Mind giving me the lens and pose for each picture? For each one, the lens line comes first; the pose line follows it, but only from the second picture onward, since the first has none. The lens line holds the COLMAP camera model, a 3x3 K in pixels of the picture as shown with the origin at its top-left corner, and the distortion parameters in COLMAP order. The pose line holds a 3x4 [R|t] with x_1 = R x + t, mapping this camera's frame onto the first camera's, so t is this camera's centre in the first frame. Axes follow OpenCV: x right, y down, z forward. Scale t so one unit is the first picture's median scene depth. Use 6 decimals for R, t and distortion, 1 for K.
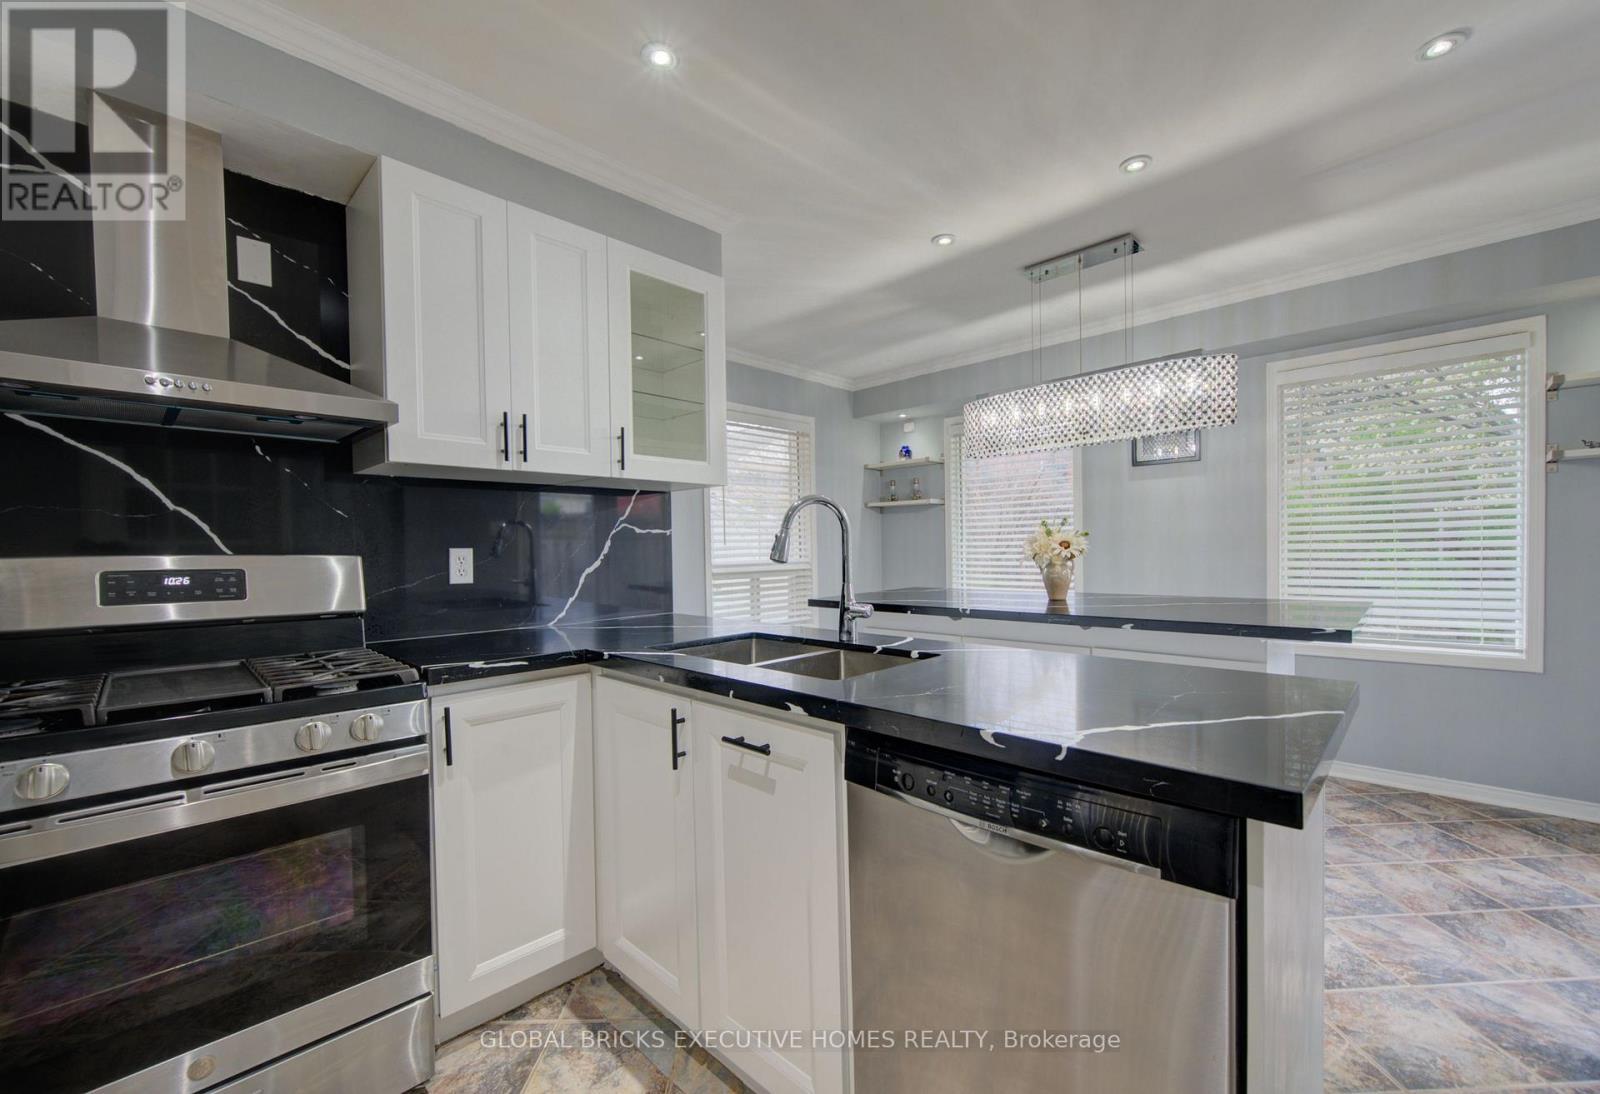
lens RADIAL K [[654.9, 0, 803.2], [0, 654.9, 566.7], [0, 0, 1]] dist [0.008638, -0.000045]
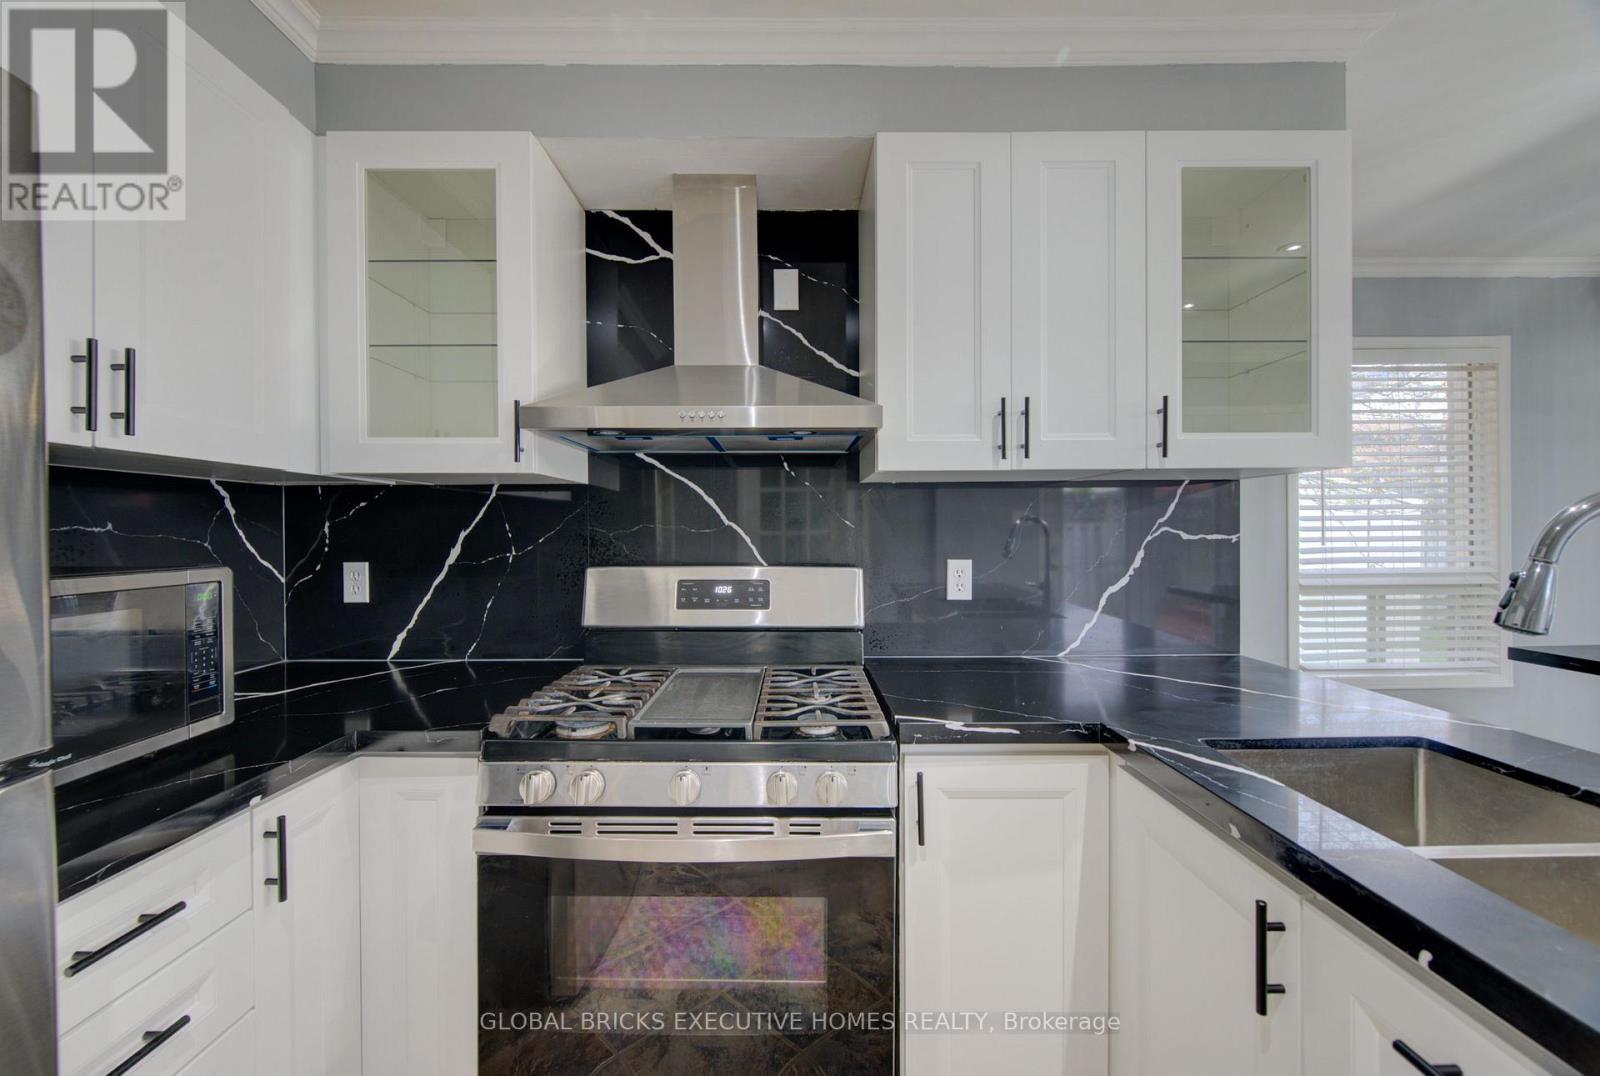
lens RADIAL K [[639.1, 0, 800.0], [0, 639.1, 538.0], [0, 0, 1]] dist [-0.009589, -0.000380]
pose [[0.709881, 0.015501, -0.704151, -0.082758], [-0.021704, 0.999764, 0.000128, -0.060861], [0.703987, 0.015192, 0.710051, 0.281317]]
